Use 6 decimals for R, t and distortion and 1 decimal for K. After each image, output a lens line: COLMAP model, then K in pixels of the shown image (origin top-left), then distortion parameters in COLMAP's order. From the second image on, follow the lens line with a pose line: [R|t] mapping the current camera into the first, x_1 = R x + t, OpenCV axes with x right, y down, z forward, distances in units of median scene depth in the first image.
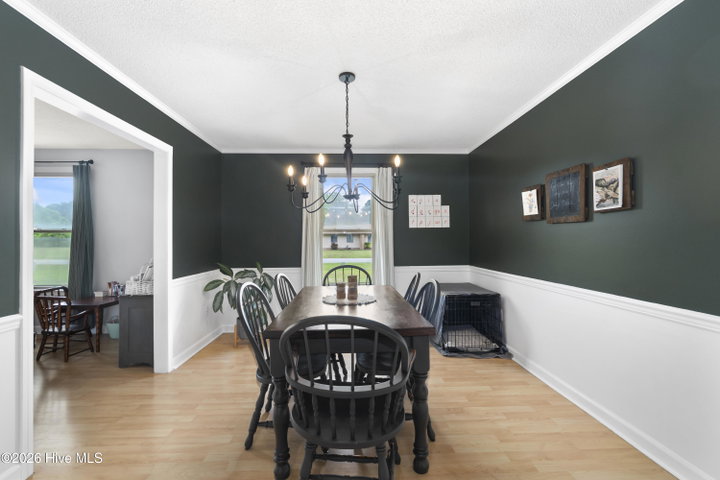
lens RADIAL K [[309.6, 0, 360.0], [0, 309.6, 240.0], [0, 0, 1]] dist [0.000372, -0.000040]
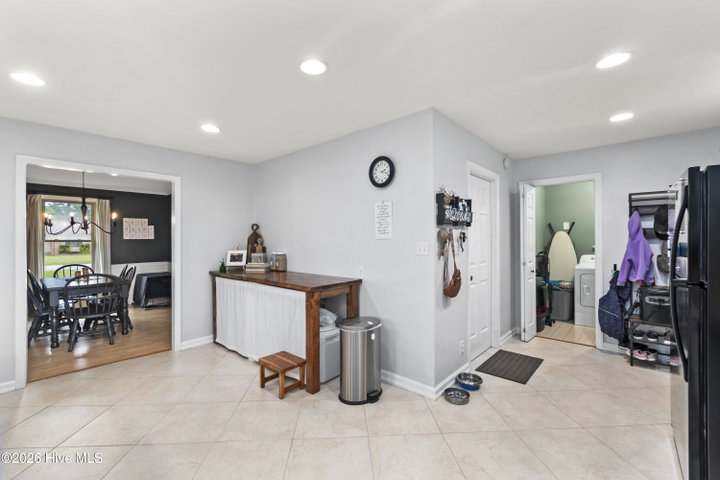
lens RADIAL K [[309.6, 0, 360.0], [0, 309.6, 240.0], [0, 0, 1]] dist [0.000372, -0.000040]
pose [[0.705371, 0.000636, 0.708838, -0.117885], [0.001194, 0.999997, -0.002086, -0.035935], [-0.708837, 0.002318, 0.705368, -1.064851]]
